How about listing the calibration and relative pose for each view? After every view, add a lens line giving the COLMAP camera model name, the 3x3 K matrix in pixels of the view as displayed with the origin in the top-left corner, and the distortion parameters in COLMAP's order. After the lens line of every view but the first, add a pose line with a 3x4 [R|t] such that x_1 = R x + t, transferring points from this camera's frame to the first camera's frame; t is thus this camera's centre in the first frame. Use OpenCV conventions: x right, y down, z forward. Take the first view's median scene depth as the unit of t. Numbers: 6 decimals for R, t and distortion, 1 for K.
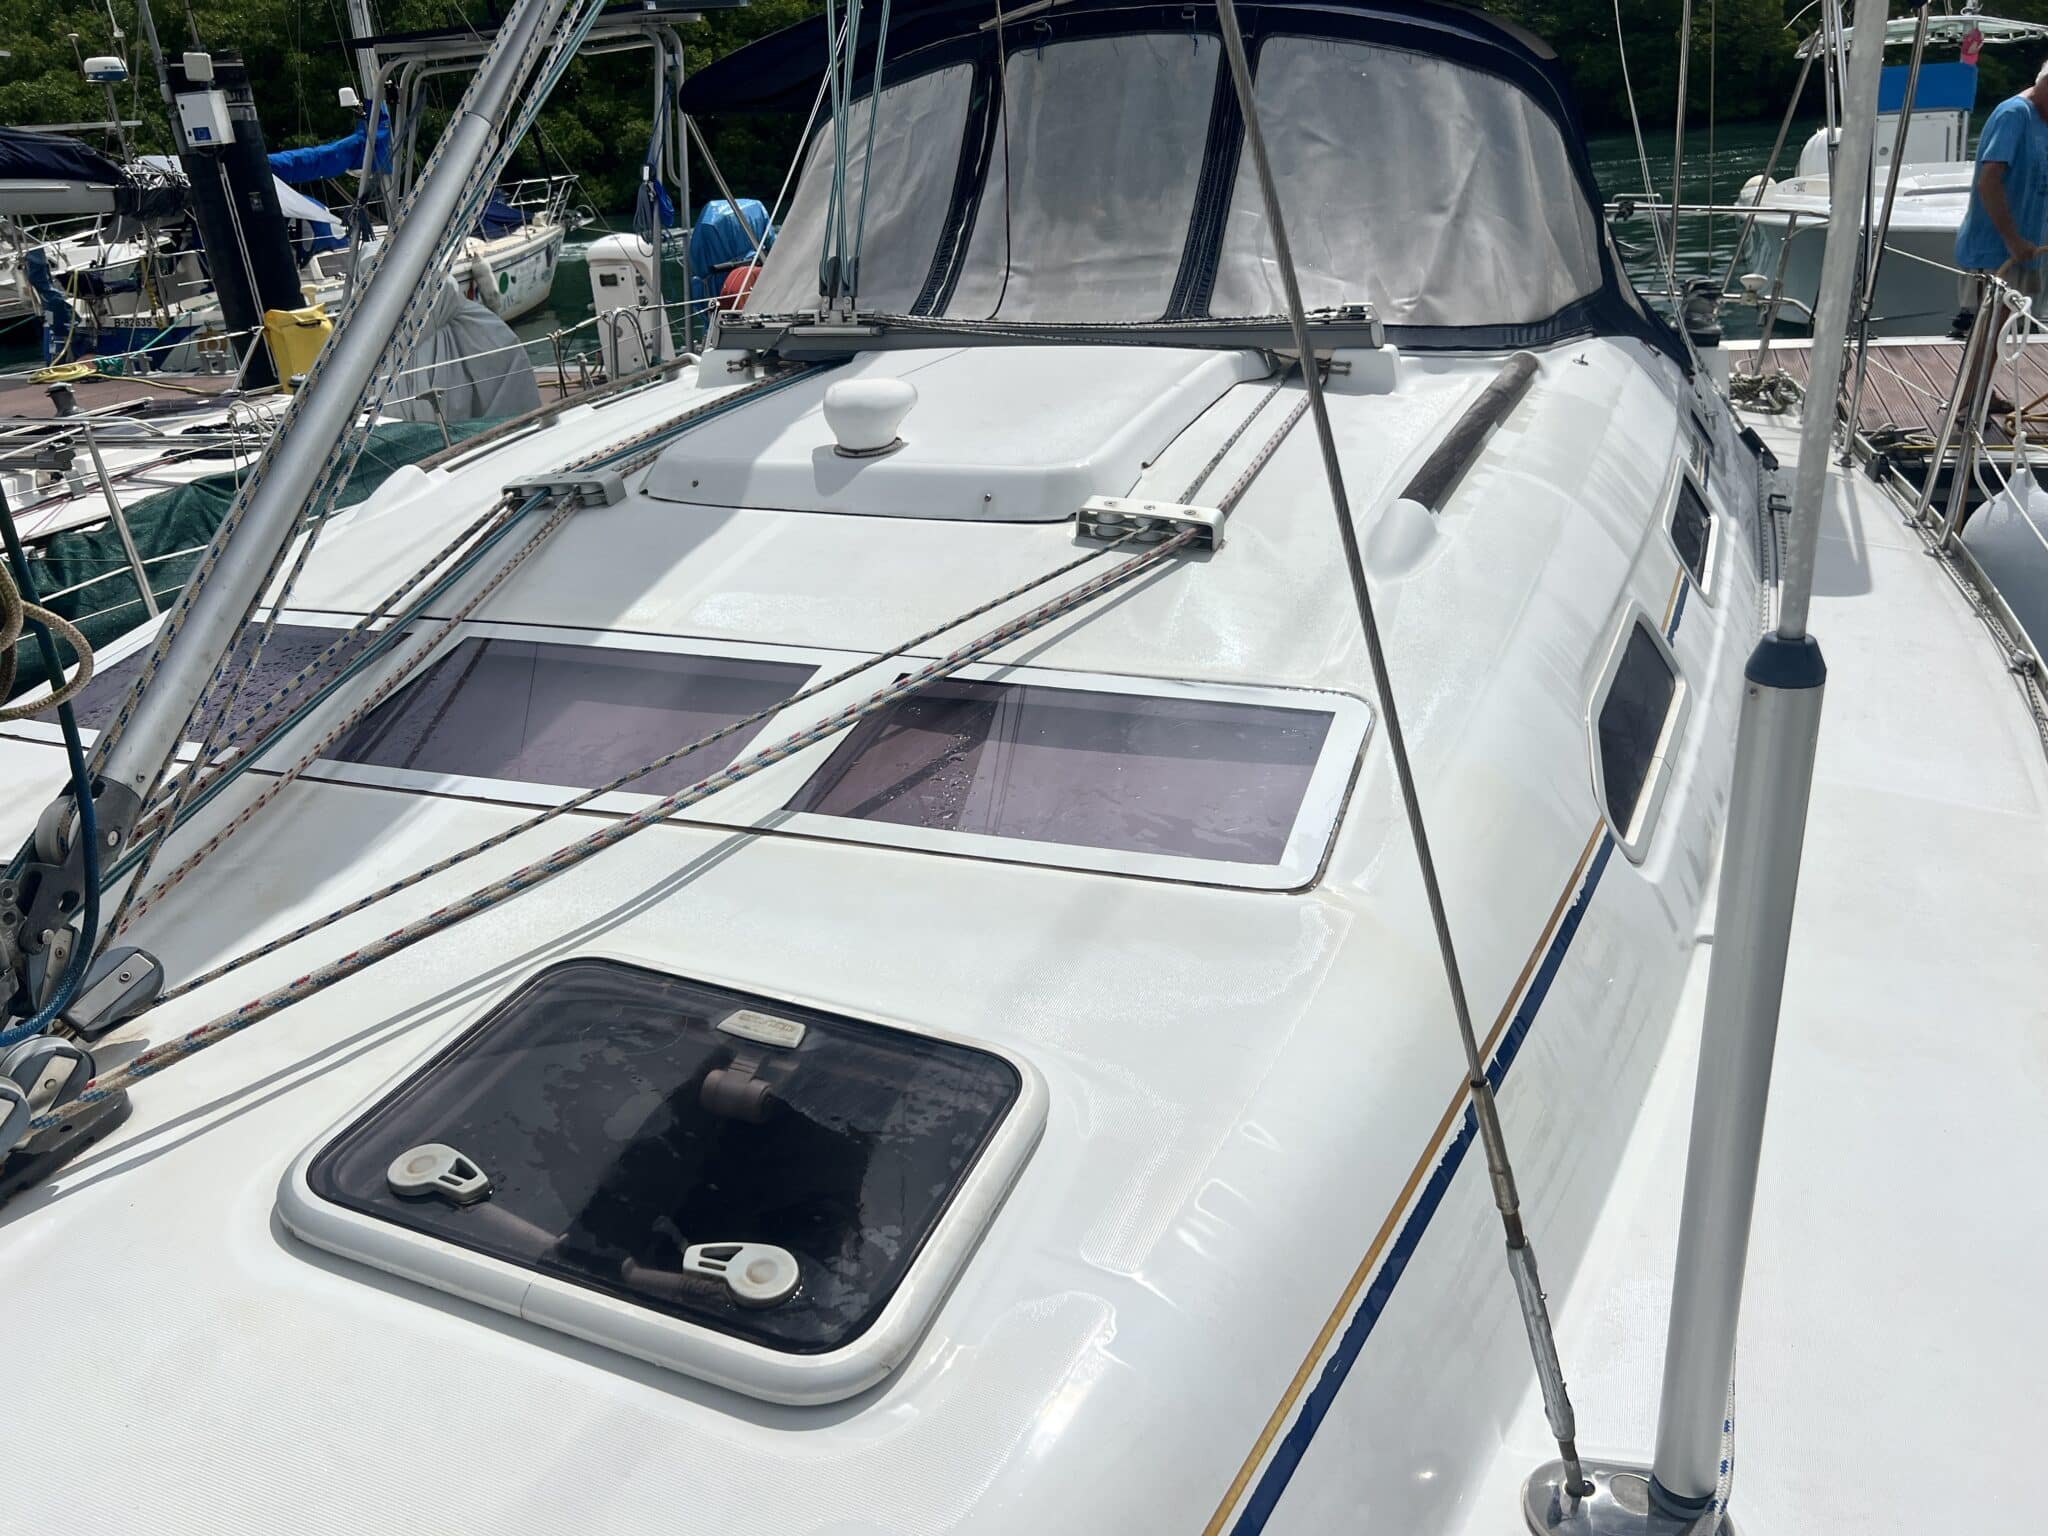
lens RADIAL K [[1582.2, 0, 1024.0], [0, 1582.2, 768.0], [0, 0, 1]] dist [-0.033387, -0.005534]
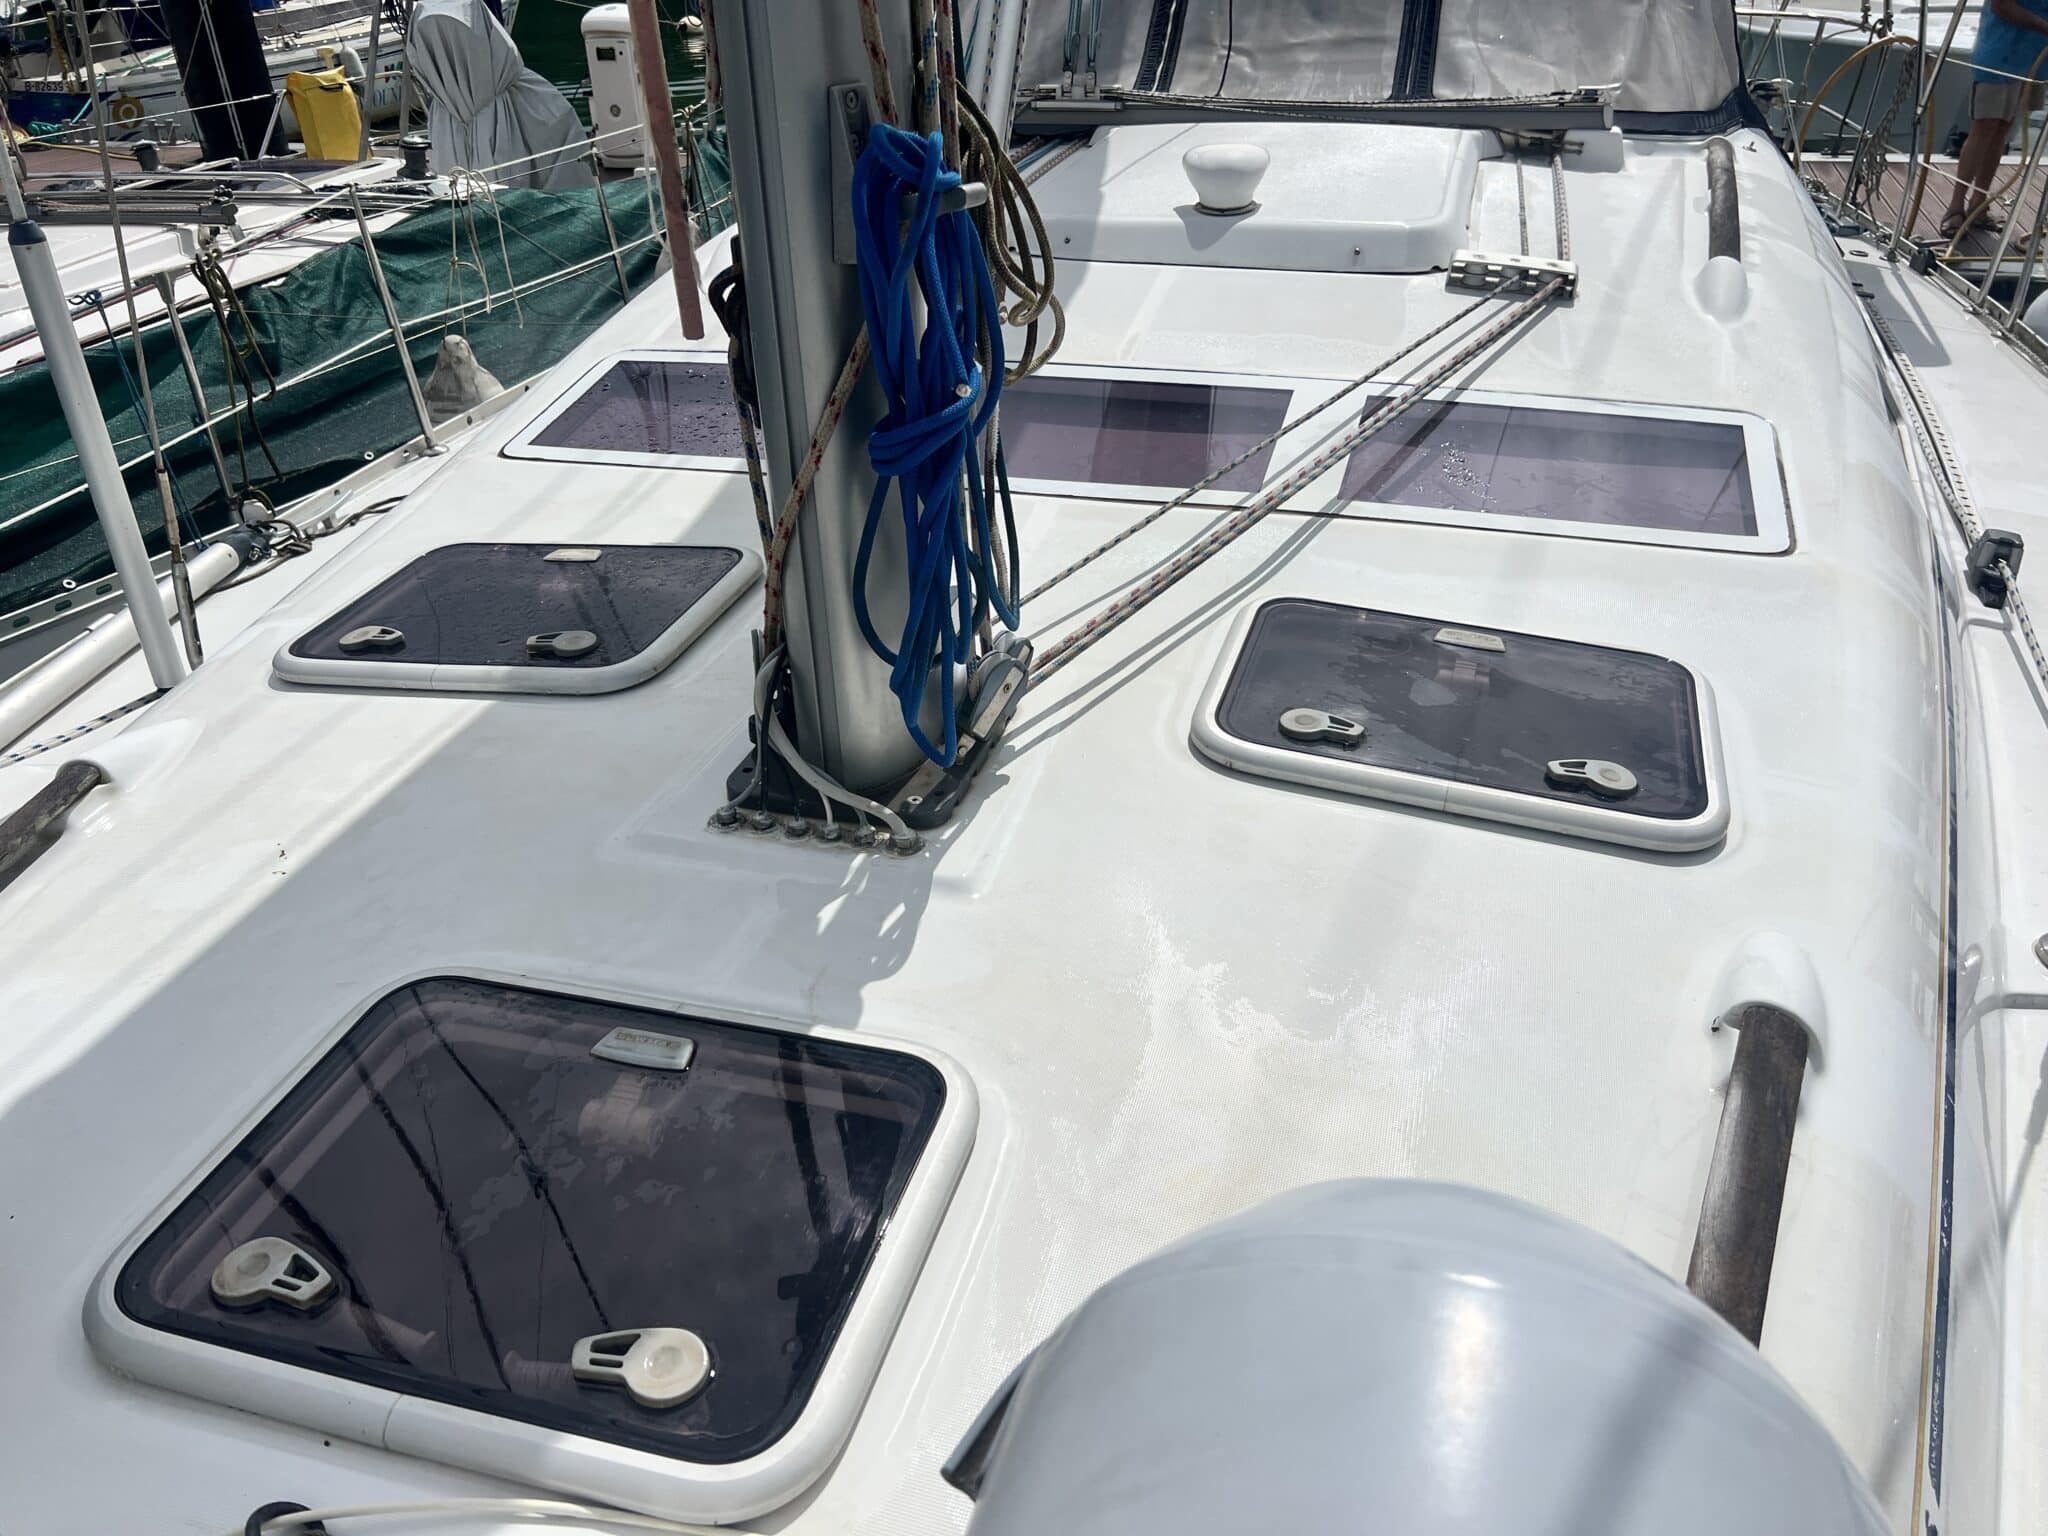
lens RADIAL K [[1536.1, 0, 1024.0], [0, 1536.1, 768.0], [0, 0, 1]] dist [0.048960, -0.078725]
pose [[0.996382, -0.007146, 0.084682, -0.257639], [-0.003047, 0.992813, 0.119633, 0.048179], [-0.084928, -0.119458, 0.989200, -0.095249]]
